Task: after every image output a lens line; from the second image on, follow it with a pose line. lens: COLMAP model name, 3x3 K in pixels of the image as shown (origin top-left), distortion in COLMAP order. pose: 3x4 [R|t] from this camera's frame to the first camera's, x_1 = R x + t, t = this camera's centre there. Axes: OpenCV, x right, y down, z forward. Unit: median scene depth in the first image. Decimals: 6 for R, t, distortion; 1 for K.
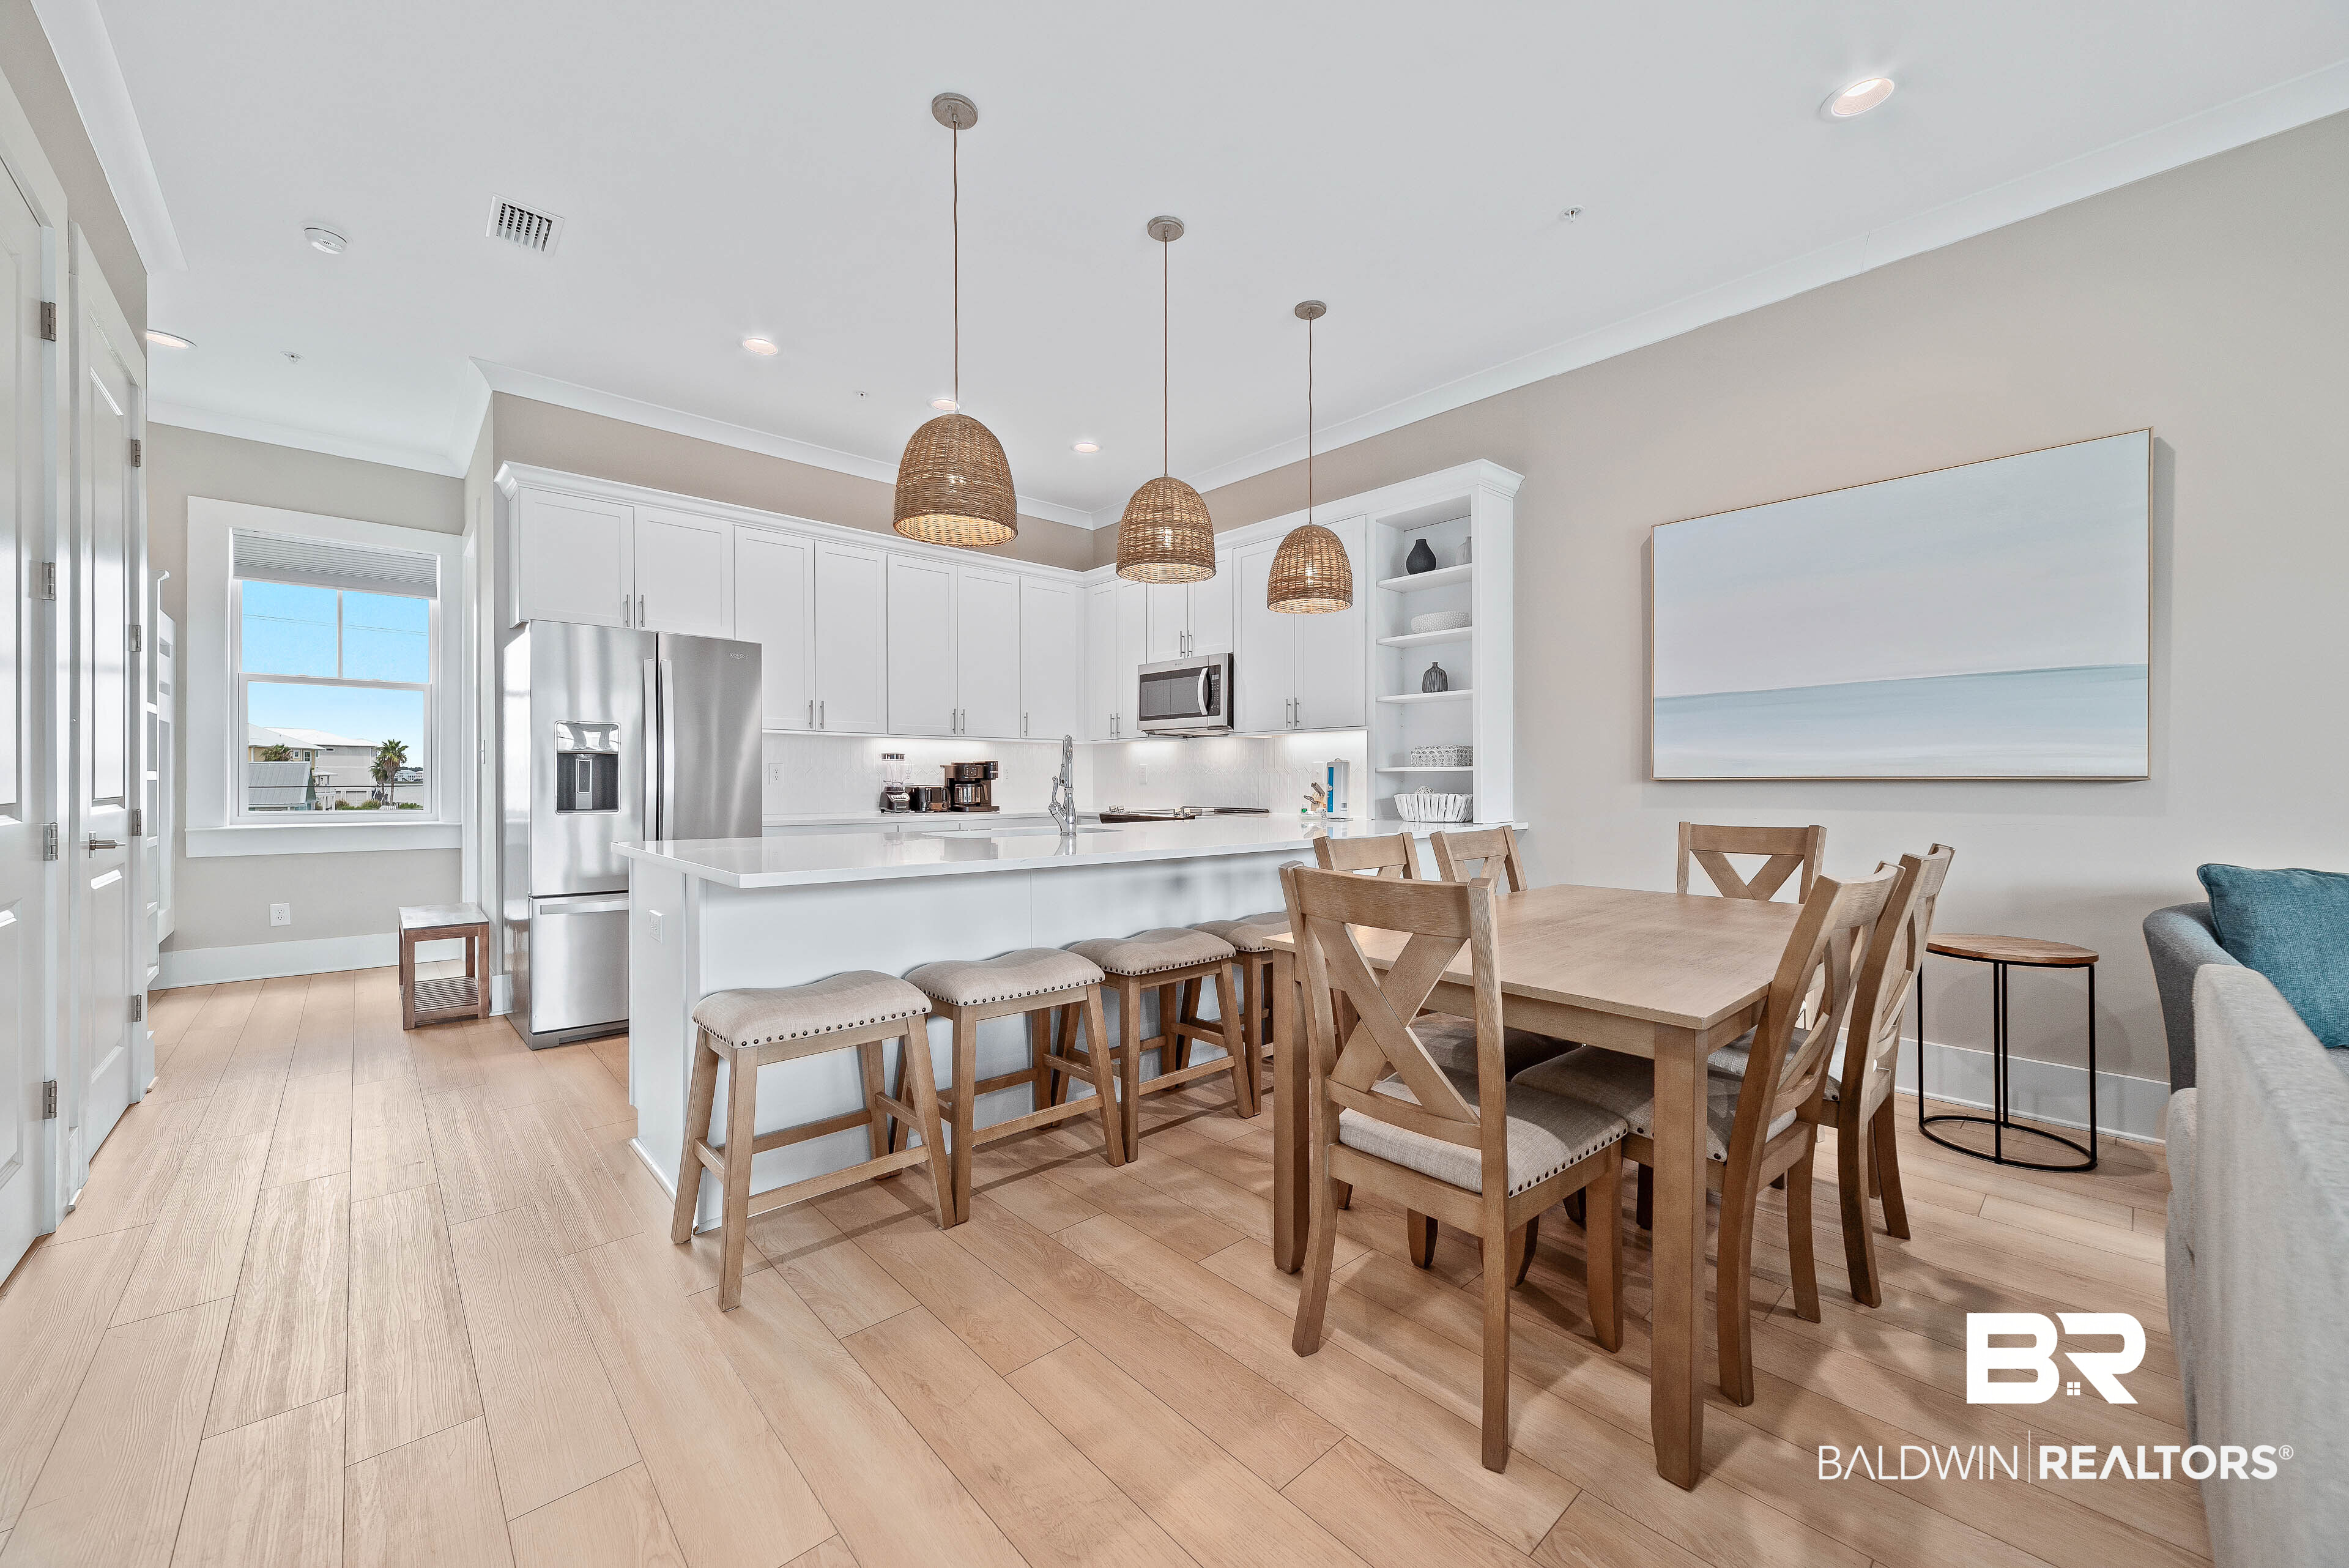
lens RADIAL K [[893.6, 0, 1162.2], [0, 893.6, 786.1], [0, 0, 1]] dist [-0.000421, -0.000124]
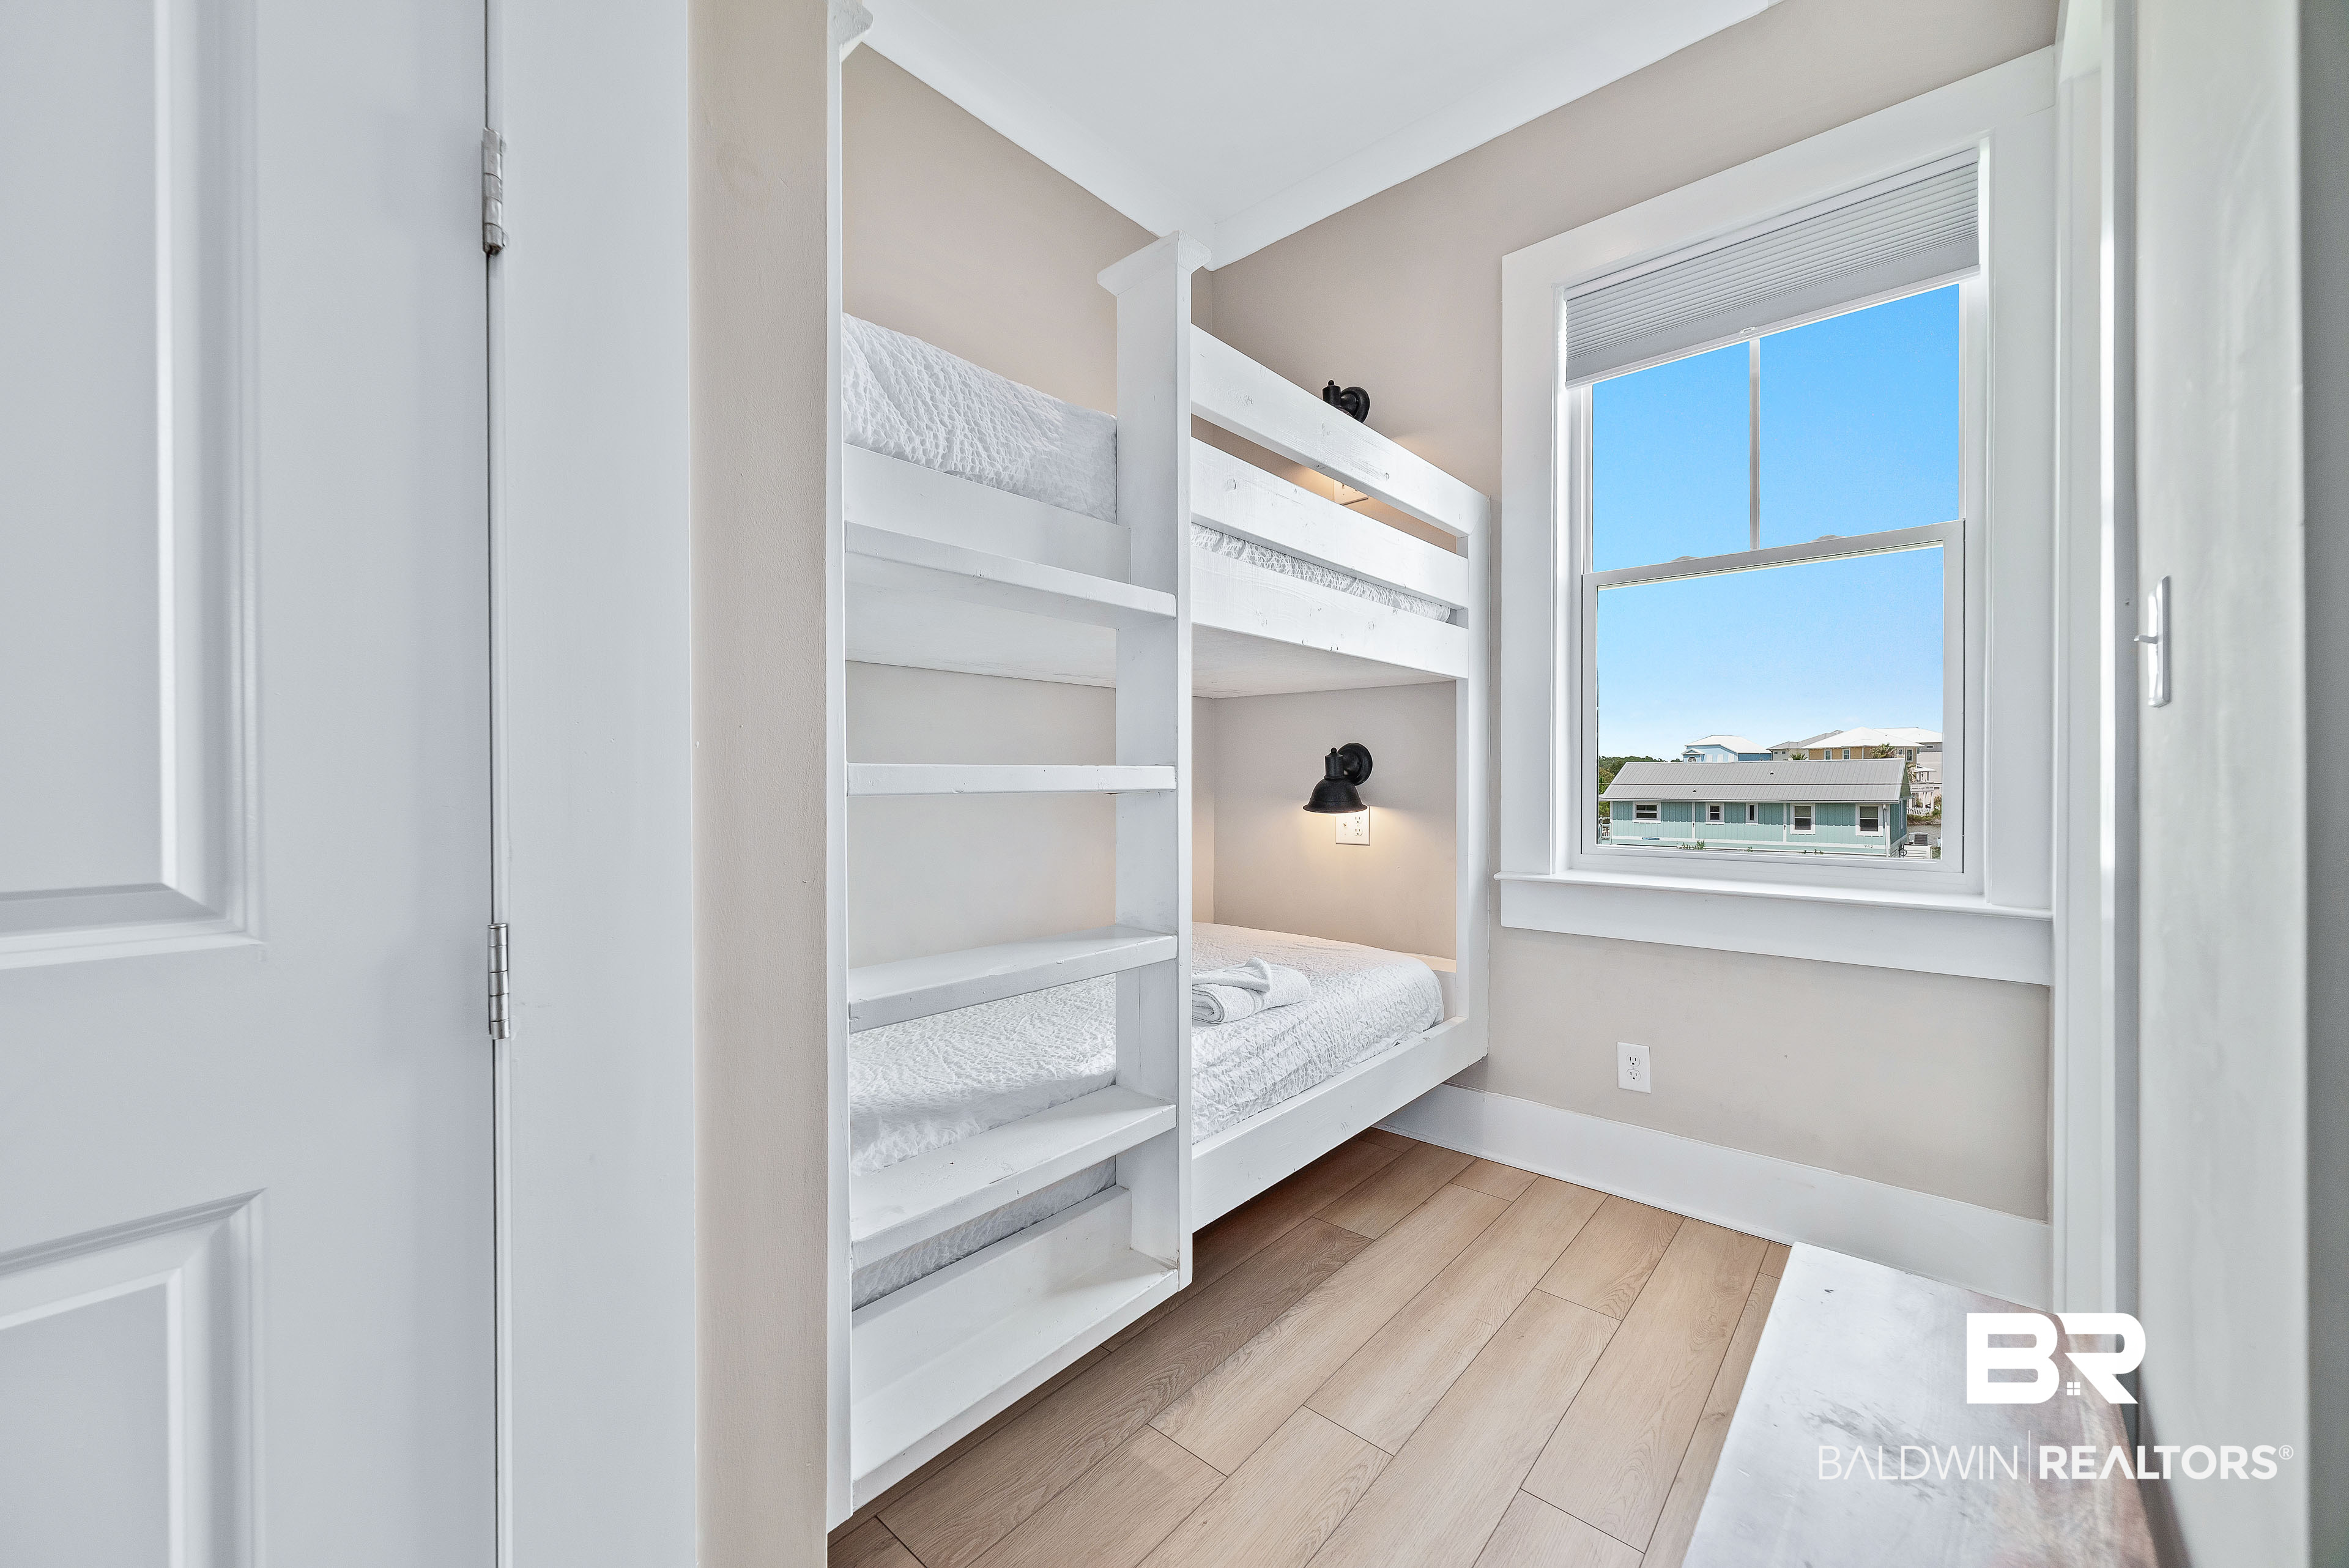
lens RADIAL K [[898.4, 0, 1169.2], [0, 898.4, 777.5], [0, 0, 1]] dist [0.000302, -0.000189]
pose [[0.118924, 0.000942, -0.992903, -0.594996], [-0.006967, 0.999976, 0.000114, -0.010128], [0.992879, 0.006904, 0.118928, 0.764412]]
